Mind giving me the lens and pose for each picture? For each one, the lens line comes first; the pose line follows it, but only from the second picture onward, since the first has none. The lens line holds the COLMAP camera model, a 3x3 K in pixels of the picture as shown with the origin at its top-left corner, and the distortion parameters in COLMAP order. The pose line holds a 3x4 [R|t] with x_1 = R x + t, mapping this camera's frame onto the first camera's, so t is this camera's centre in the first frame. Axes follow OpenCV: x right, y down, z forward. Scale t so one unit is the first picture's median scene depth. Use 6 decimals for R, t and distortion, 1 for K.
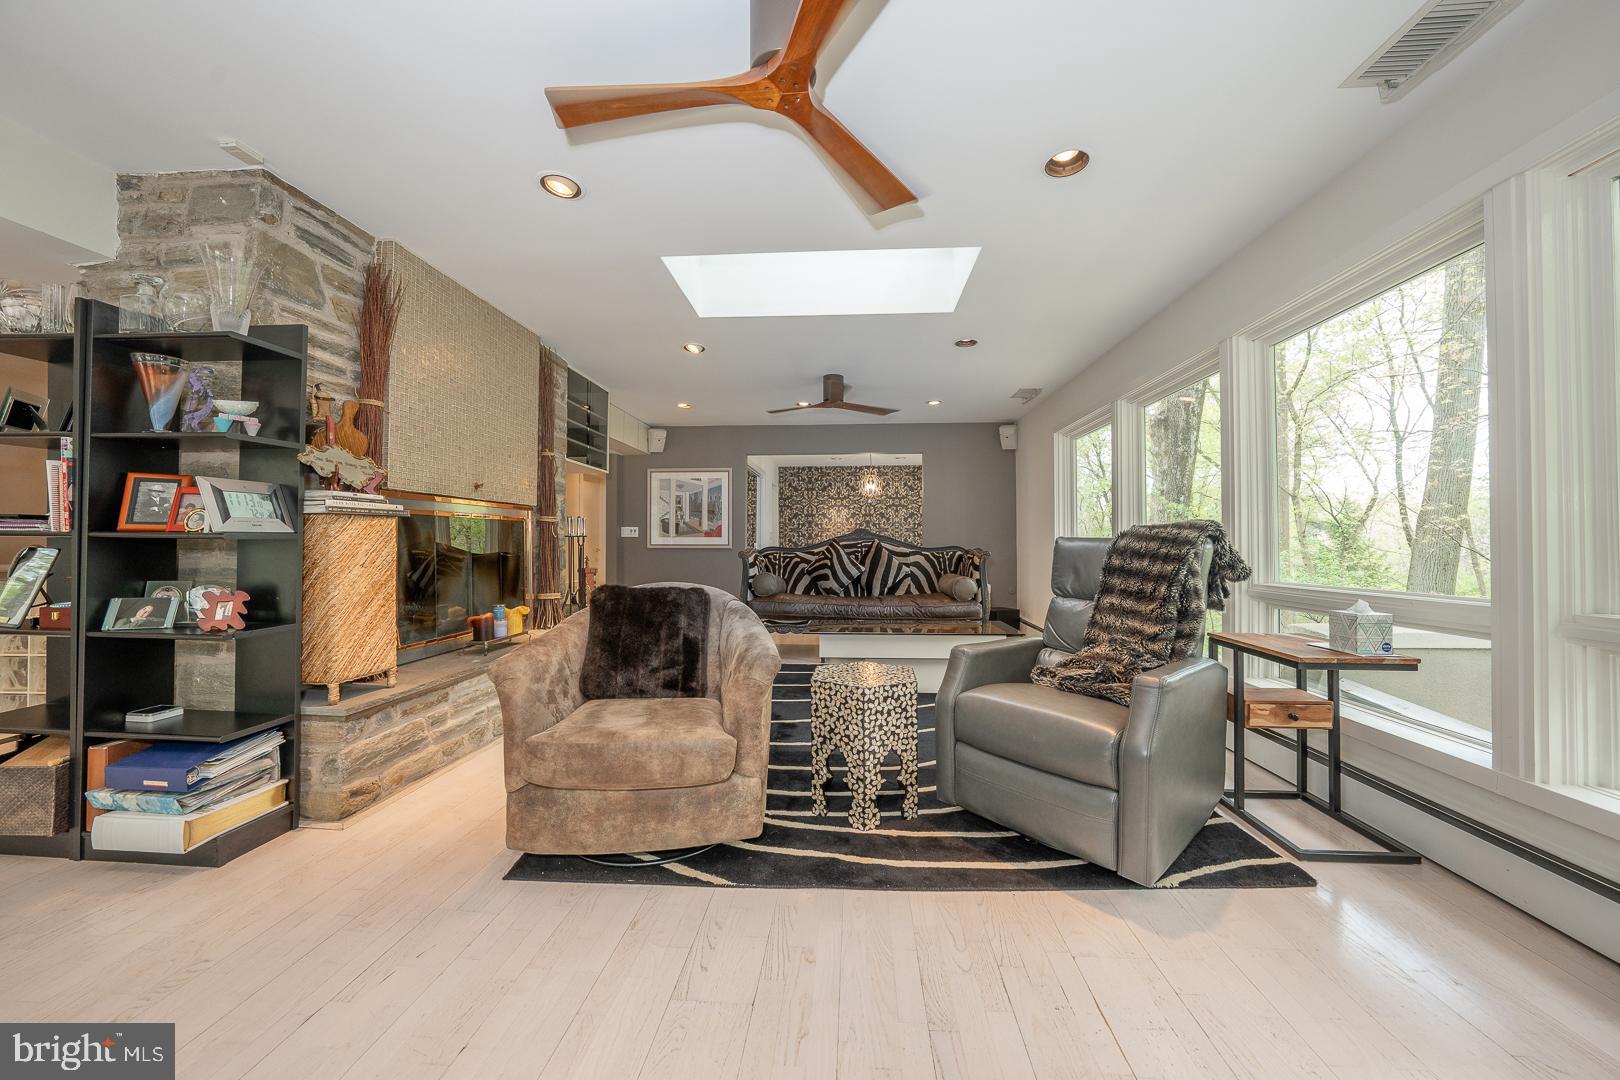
lens RADIAL K [[551.9, 0, 799.4], [0, 551.9, 536.8], [0, 0, 1]] dist [-0.021006, 0.000840]
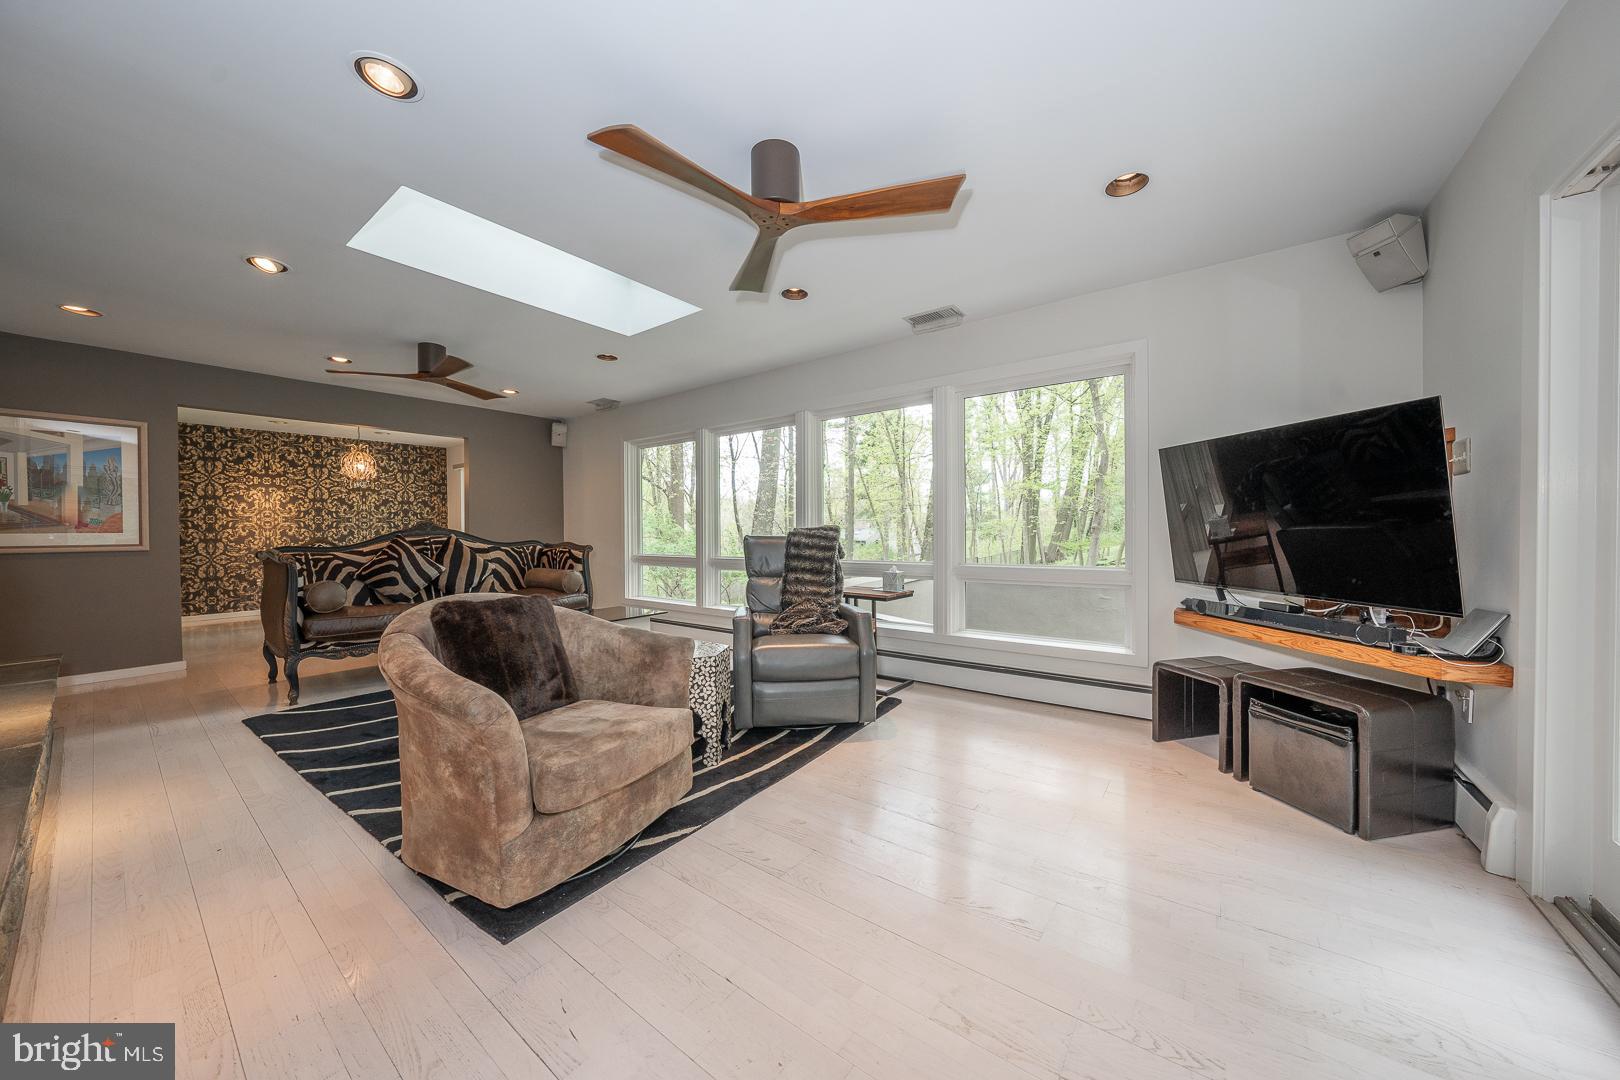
lens RADIAL K [[551.9, 0, 810.3], [0, 551.9, 536.9], [0, 0, 1]] dist [-0.021006, 0.000840]
pose [[0.542463, -0.013947, 0.839964, -0.335509], [-0.003649, 0.999814, 0.018958, -0.011956], [-0.840072, -0.013349, 0.542311, 0.045399]]
